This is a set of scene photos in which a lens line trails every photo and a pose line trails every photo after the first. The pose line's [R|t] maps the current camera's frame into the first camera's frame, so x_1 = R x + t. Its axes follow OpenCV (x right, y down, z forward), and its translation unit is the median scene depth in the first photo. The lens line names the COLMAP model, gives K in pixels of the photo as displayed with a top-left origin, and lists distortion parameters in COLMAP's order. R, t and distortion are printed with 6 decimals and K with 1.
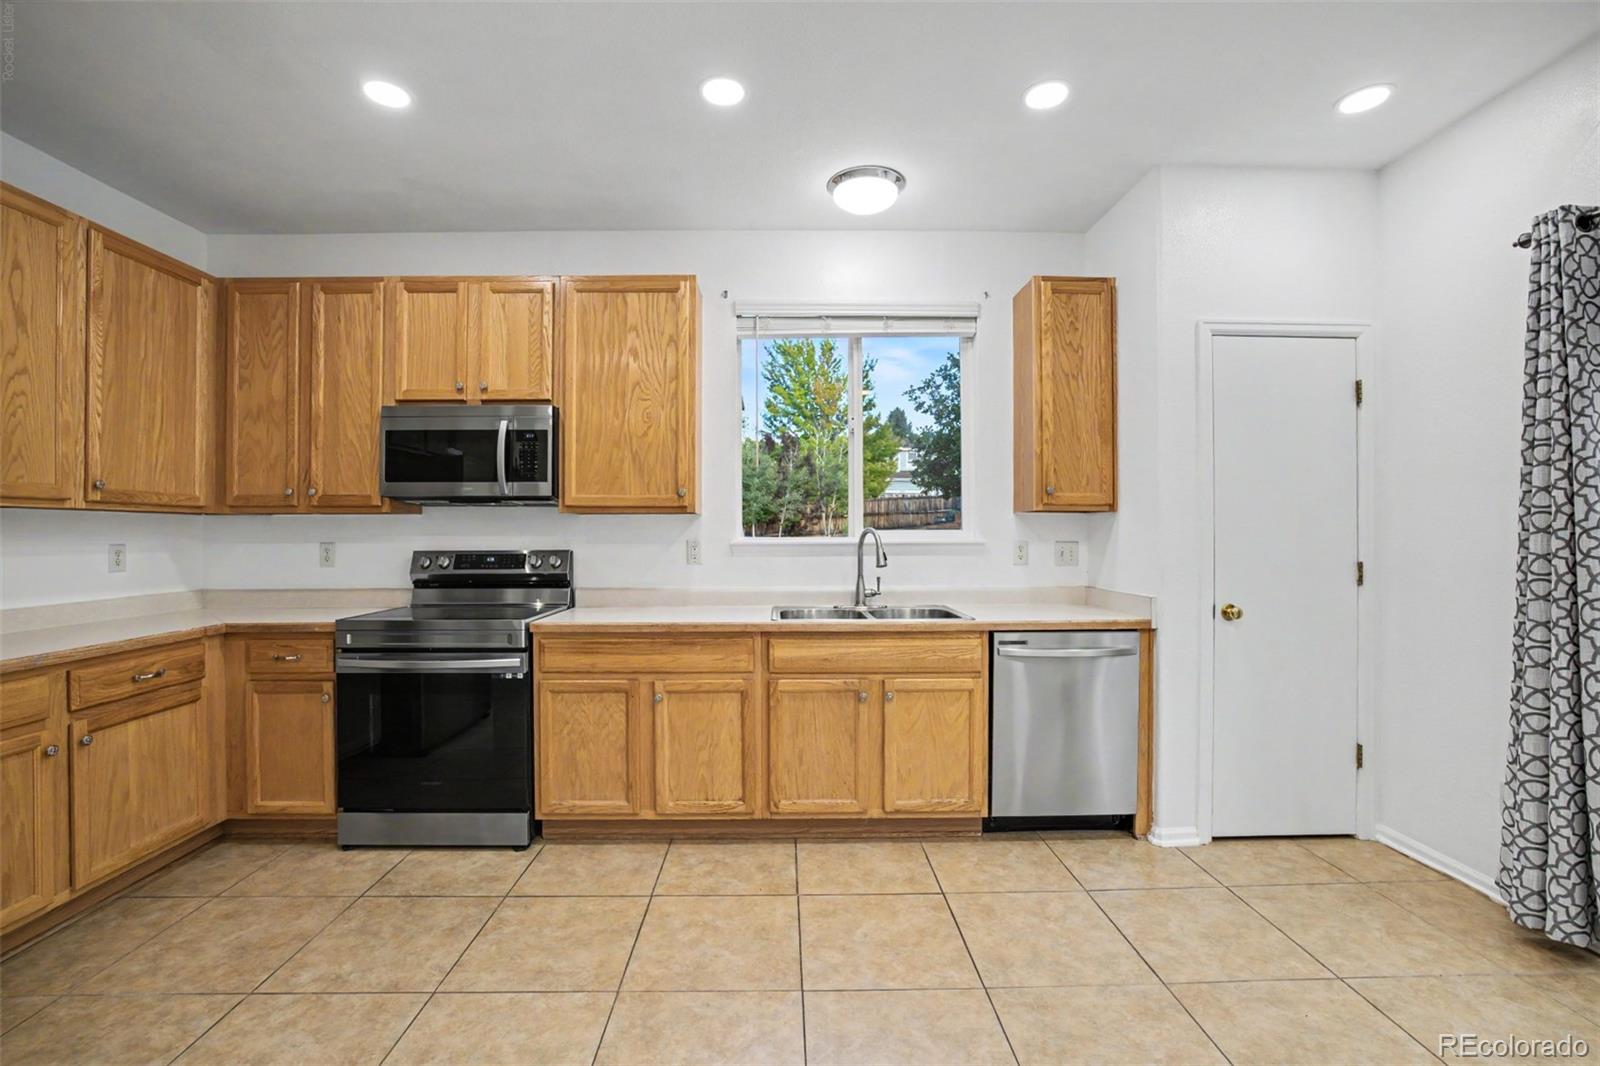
lens RADIAL K [[693.7, 0, 796.9], [0, 693.7, 528.1], [0, 0, 1]] dist [-0.041424, 0.013757]
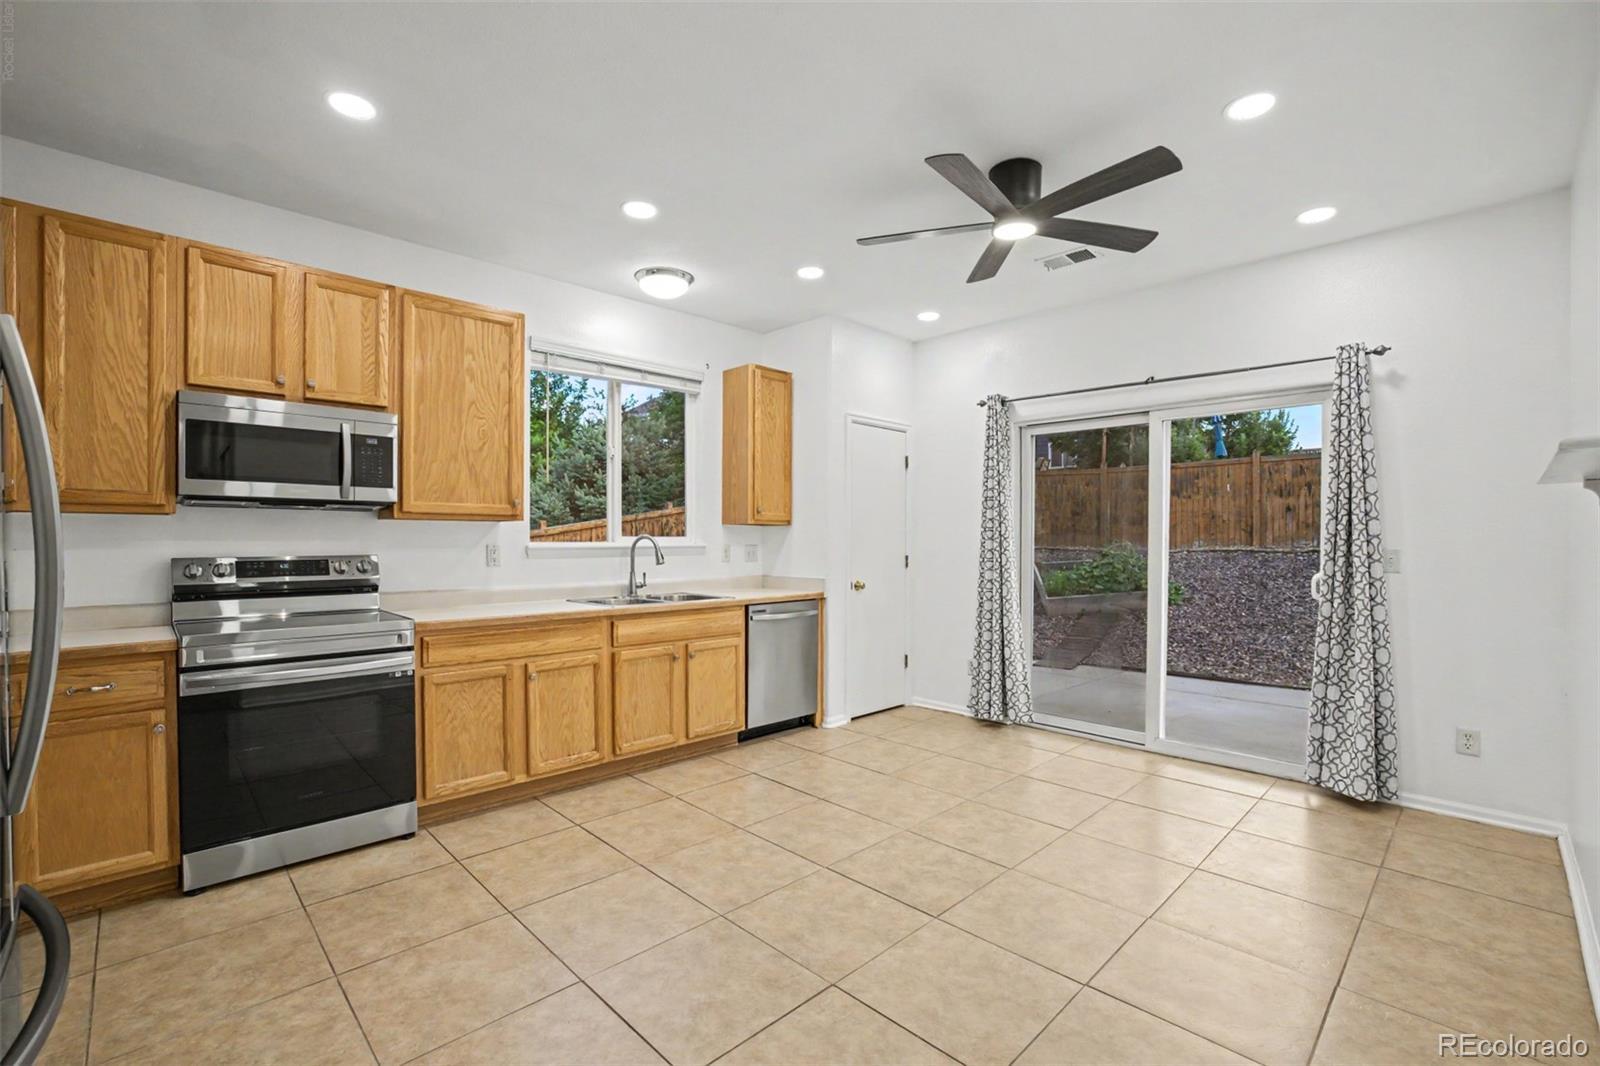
lens RADIAL K [[692.3, 0, 794.6], [0, 692.3, 540.9], [0, 0, 1]] dist [-0.045322, 0.019303]
pose [[0.733691, 0.000932, 0.679483, -0.667283], [-0.007072, 0.999955, 0.006265, 0.001289], [-0.679446, -0.009402, 0.733665, -0.166795]]
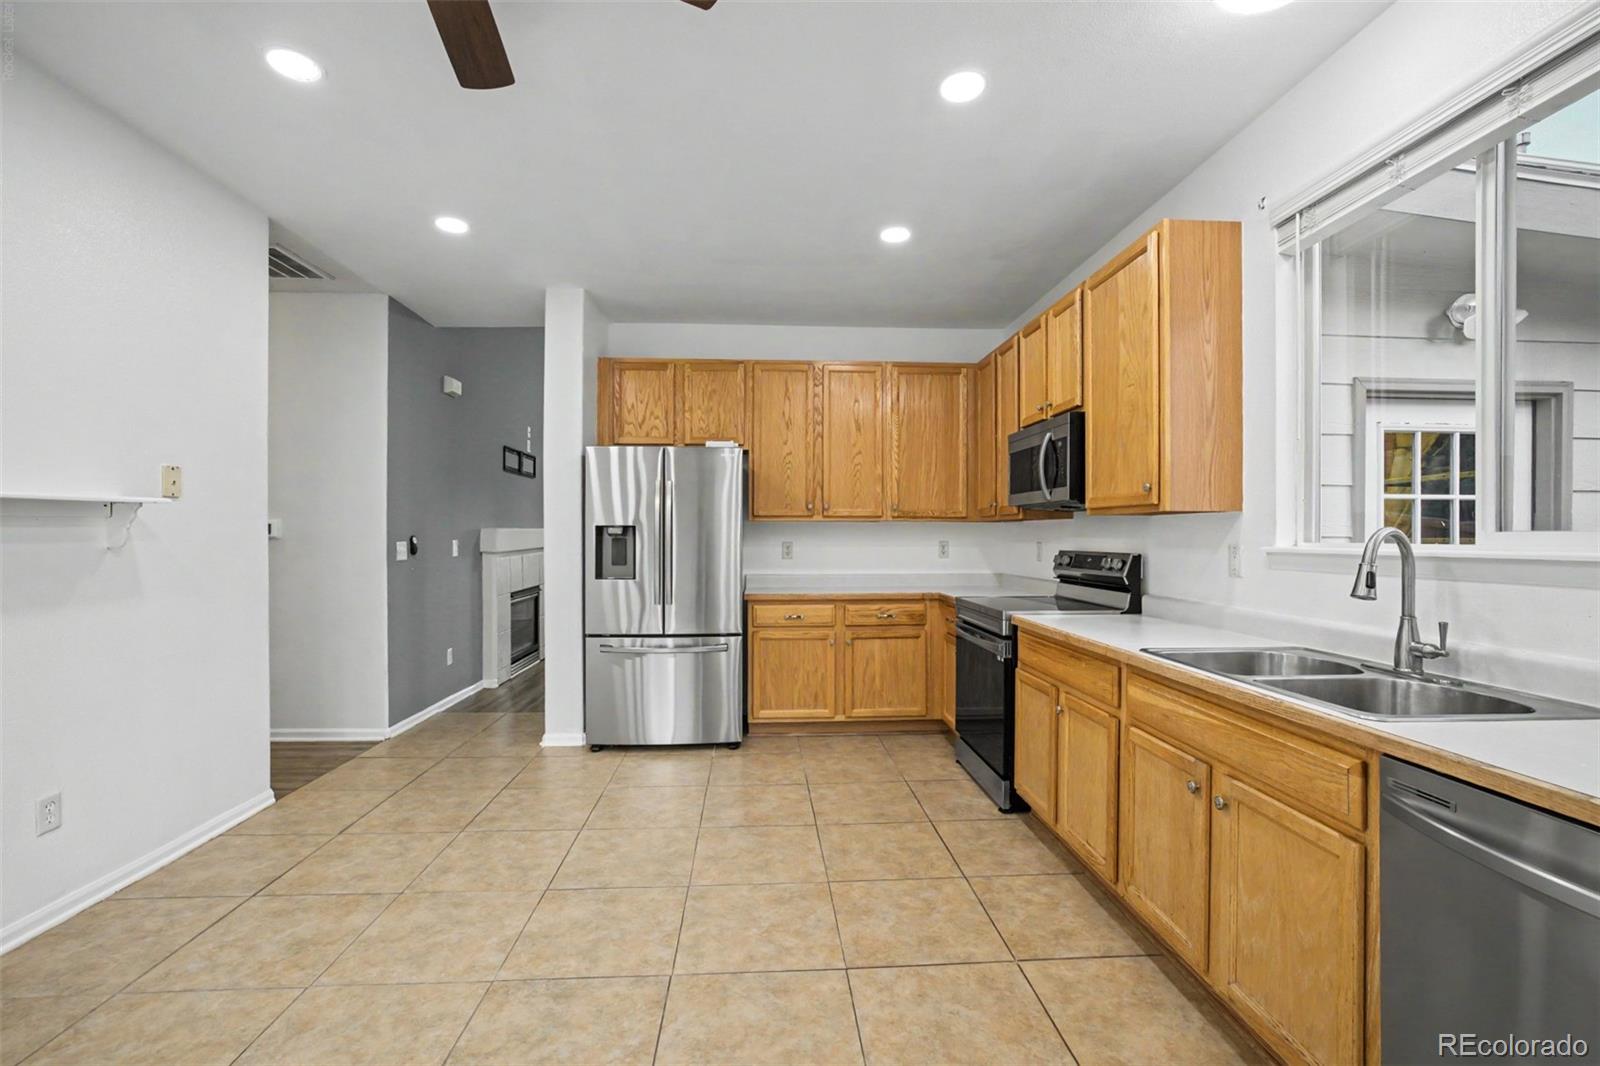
lens RADIAL K [[698.7, 0, 800.0], [0, 698.7, 533.0], [0, 0, 1]] dist [-0.043552, 0.020450]
pose [[0.037990, -0.000716, -0.999278, 0.726963], [0.005556, 0.999984, -0.000505, 0.002150], [0.999263, -0.005532, 0.037994, 0.605308]]
